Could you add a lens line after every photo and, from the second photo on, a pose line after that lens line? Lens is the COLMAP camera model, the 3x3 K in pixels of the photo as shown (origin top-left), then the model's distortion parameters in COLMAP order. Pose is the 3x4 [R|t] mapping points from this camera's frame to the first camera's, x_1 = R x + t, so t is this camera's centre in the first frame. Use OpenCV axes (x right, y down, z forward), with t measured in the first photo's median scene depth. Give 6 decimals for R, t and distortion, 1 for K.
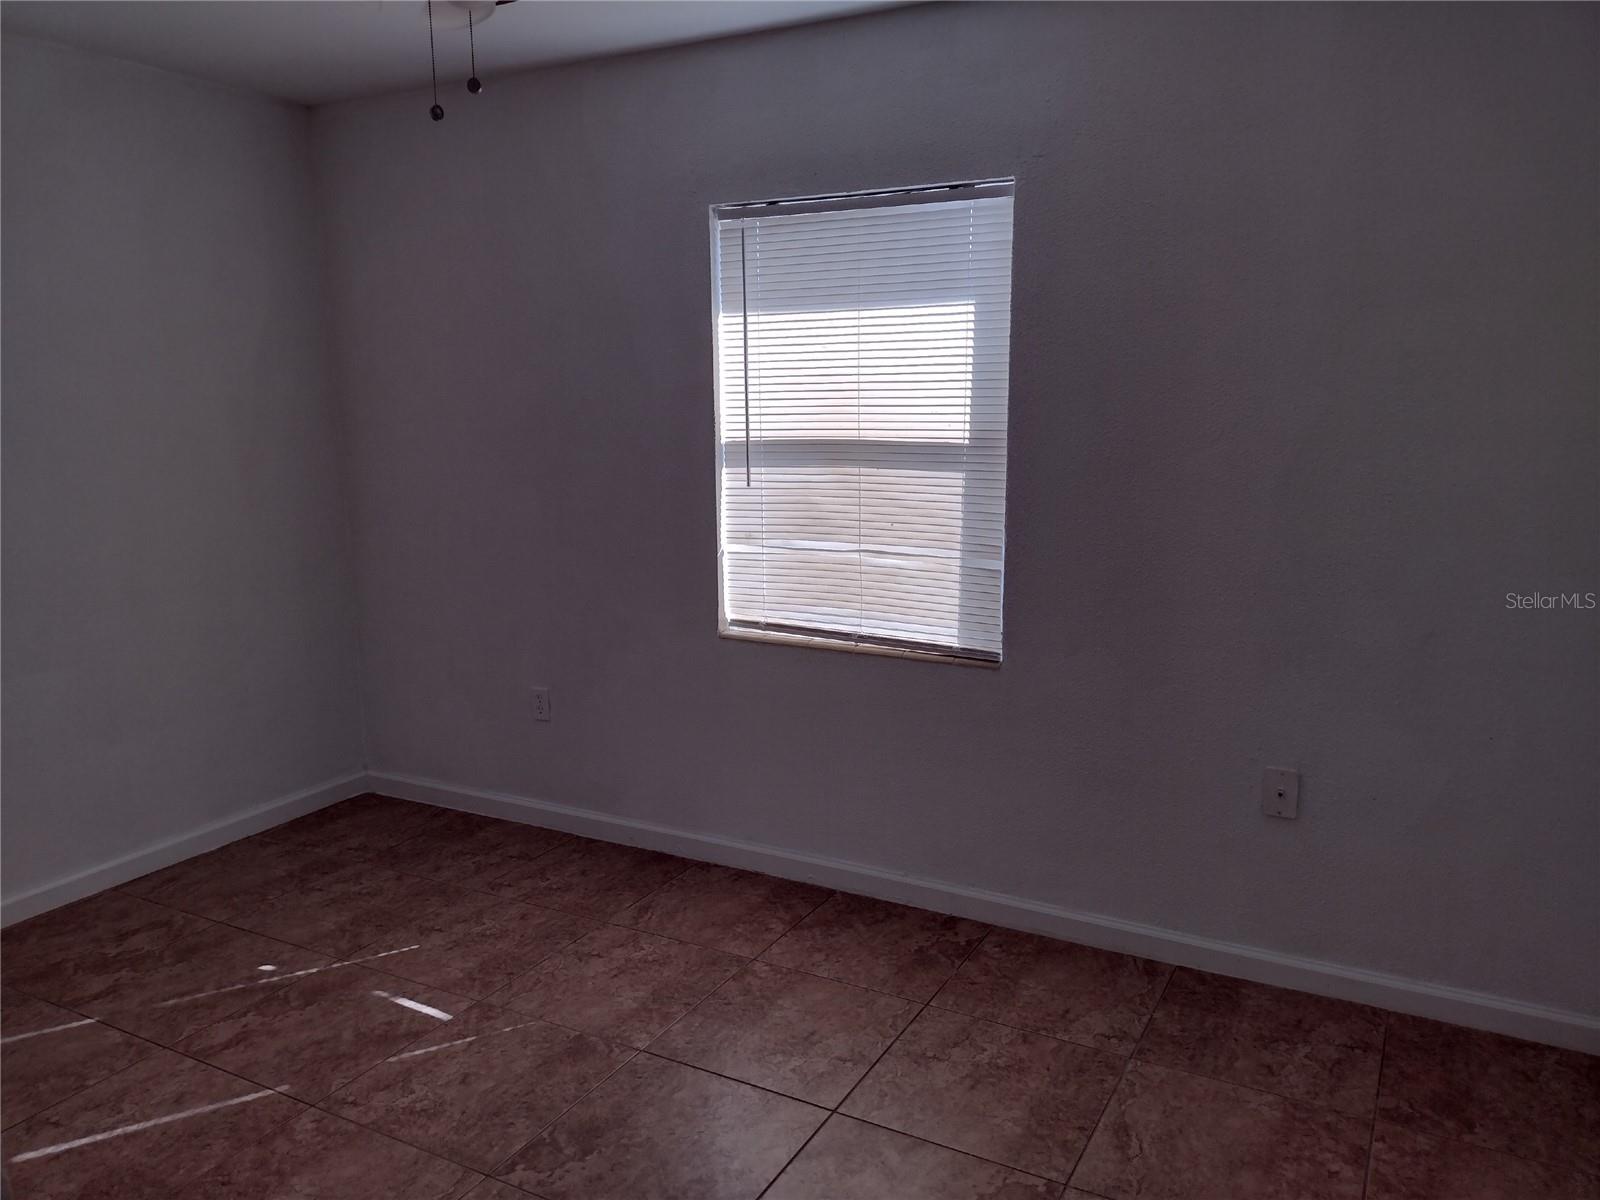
lens RADIAL K [[1201.6, 0, 810.6], [0, 1201.6, 595.3], [0, 0, 1]] dist [0.026085, -0.006225]
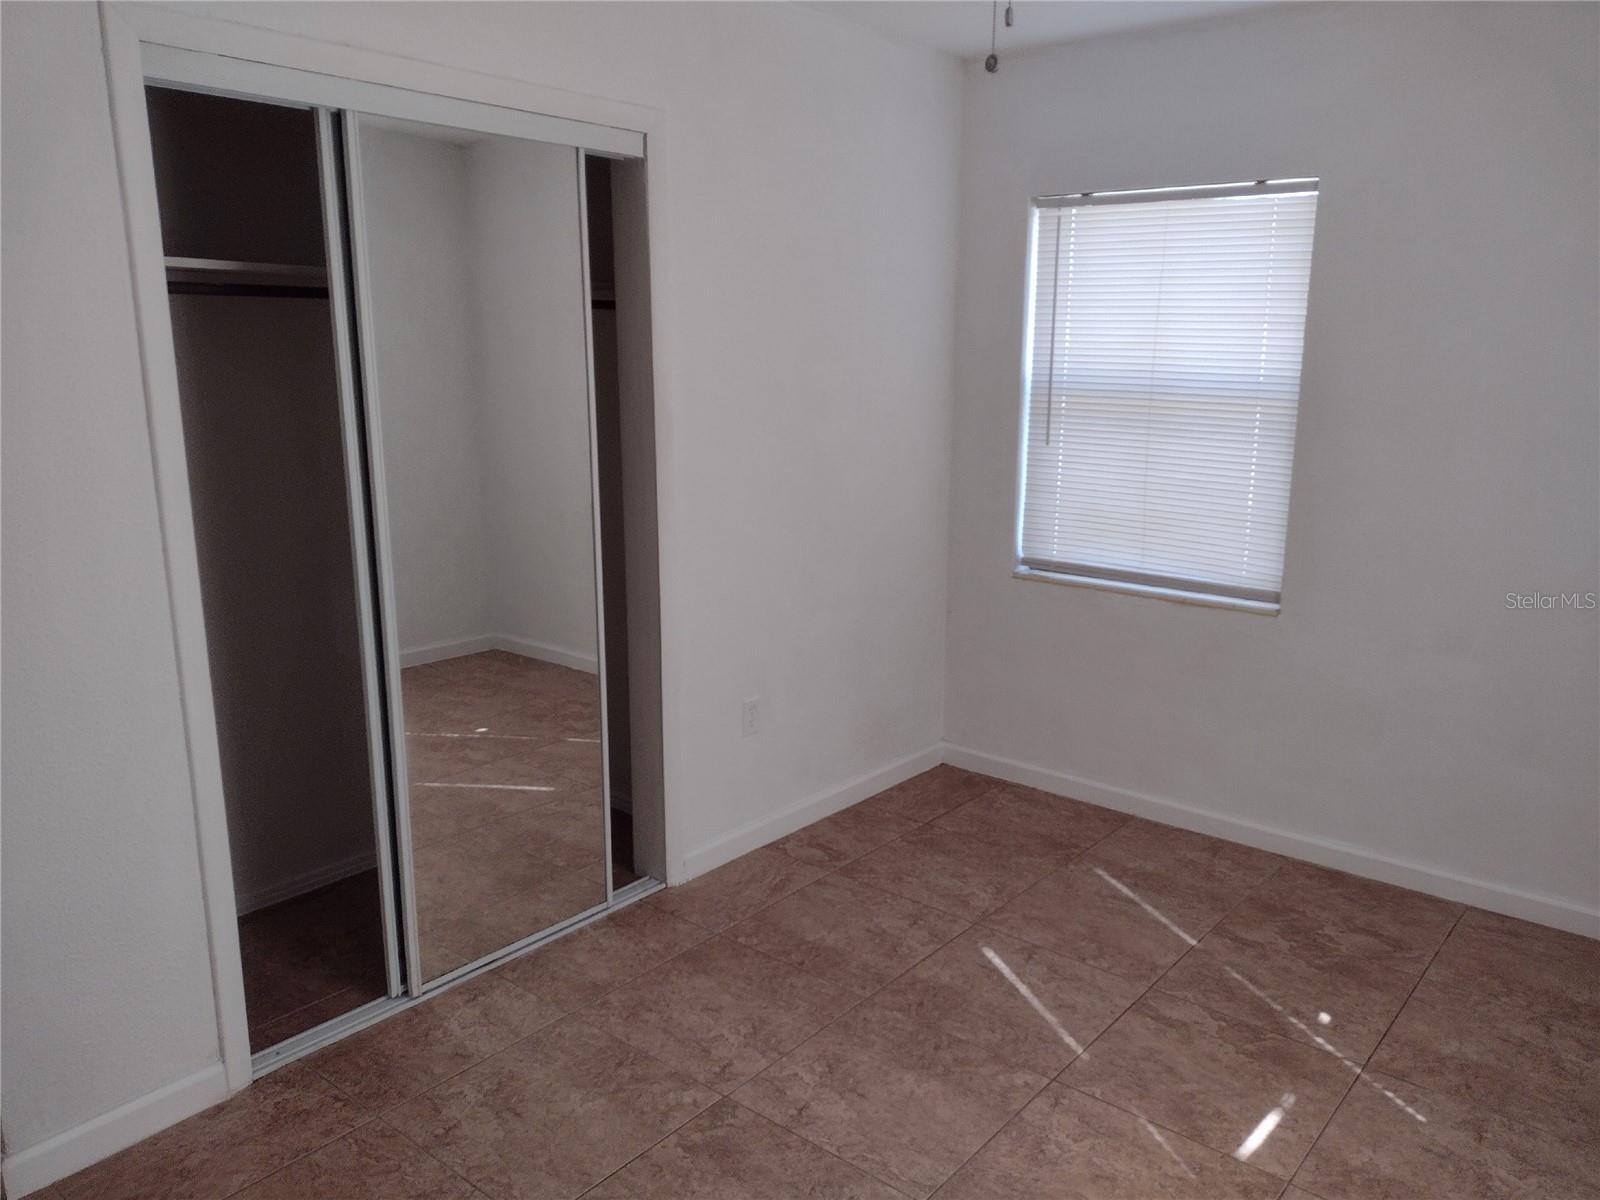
lens RADIAL K [[1201.6, 0, 810.6], [0, 1201.6, 595.3], [0, 0, 1]] dist [0.026085, -0.006225]
pose [[-0.182339, 0.214284, -0.959601, 0.435815], [-0.177727, 0.952703, 0.246515, -0.152332], [0.967040, 0.215496, -0.135631, 0.730619]]
